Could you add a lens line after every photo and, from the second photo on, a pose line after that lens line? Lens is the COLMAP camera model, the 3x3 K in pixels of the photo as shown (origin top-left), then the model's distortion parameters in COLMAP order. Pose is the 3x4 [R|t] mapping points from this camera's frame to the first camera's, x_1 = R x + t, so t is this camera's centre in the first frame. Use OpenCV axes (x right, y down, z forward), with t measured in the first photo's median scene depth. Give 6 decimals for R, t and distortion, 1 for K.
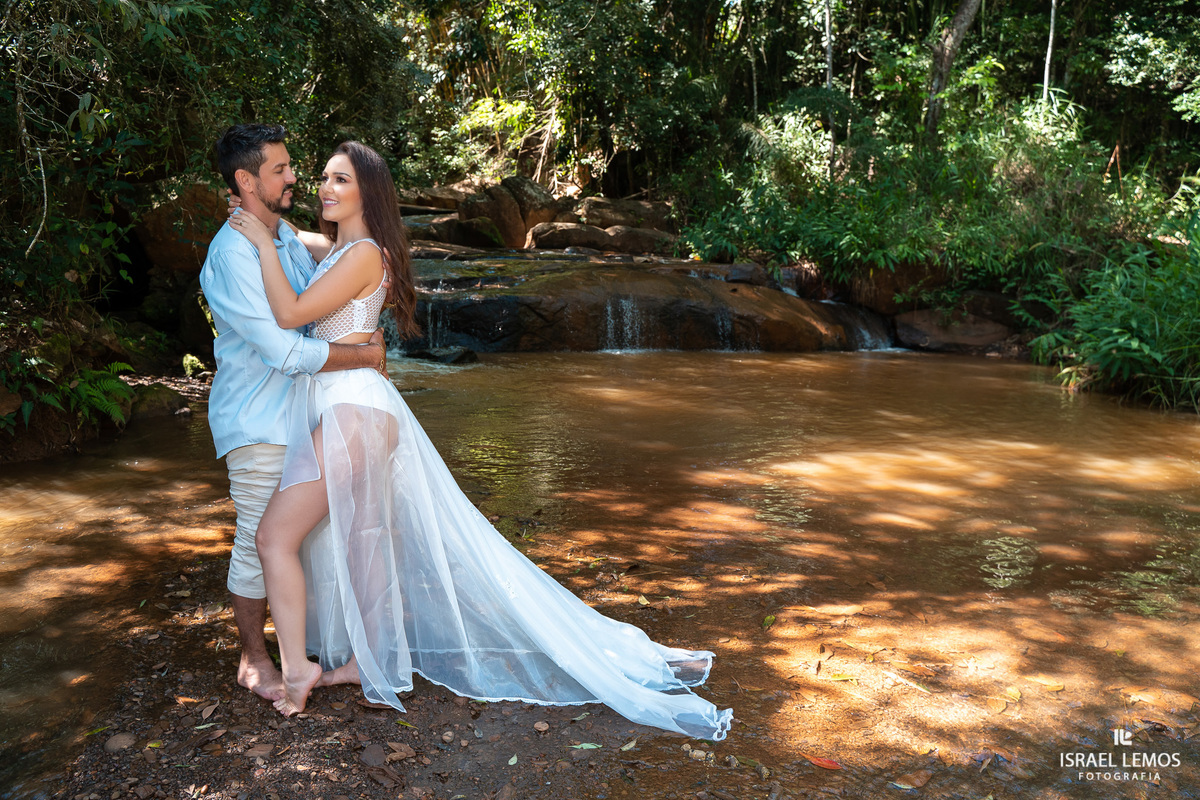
lens RADIAL K [[1019.0, 0, 599.7], [0, 1019.0, 393.2], [0, 0, 1]] dist [-0.098770, 0.058773]
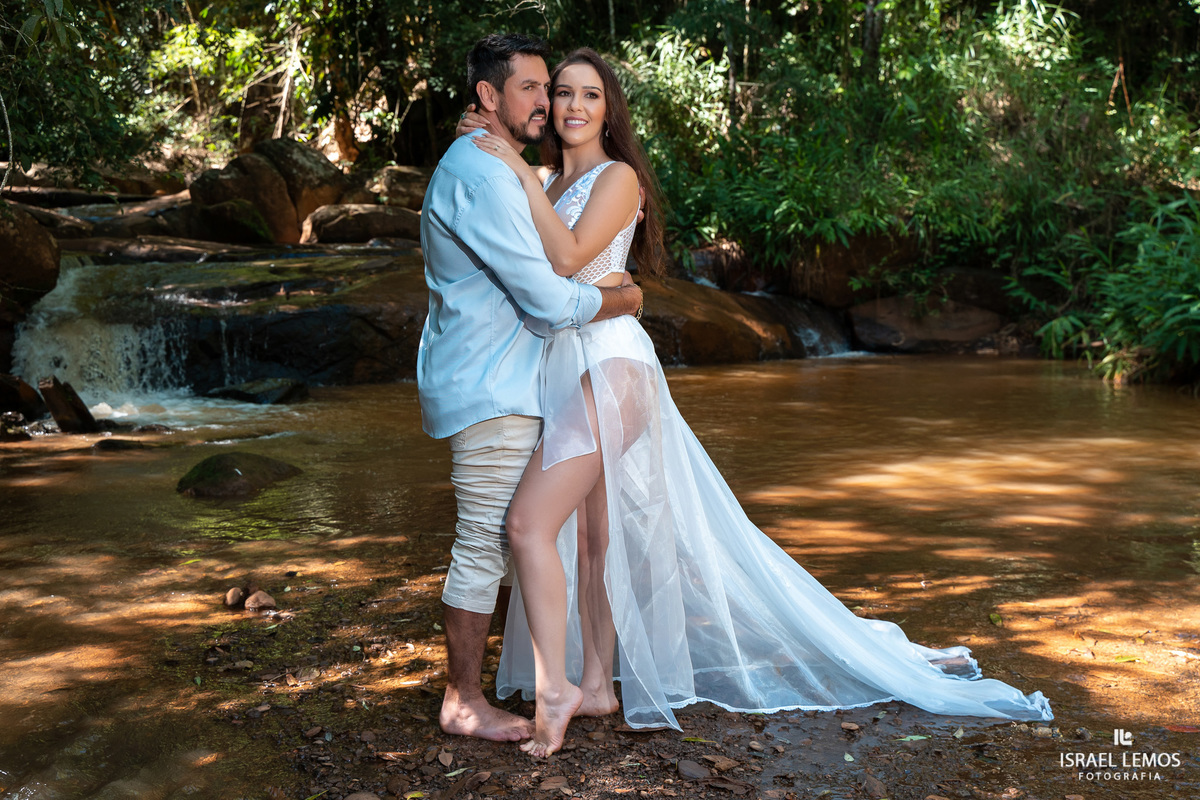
lens RADIAL K [[1522.9, 0, 601.5], [0, 1522.9, 404.8], [0, 0, 1]] dist [0.036538, 0.000000]
pose [[0.979702, -0.063511, 0.190133, -0.101665], [0.071164, 0.996895, -0.033693, 0.018336], [-0.187403, 0.046539, 0.981180, -0.049368]]
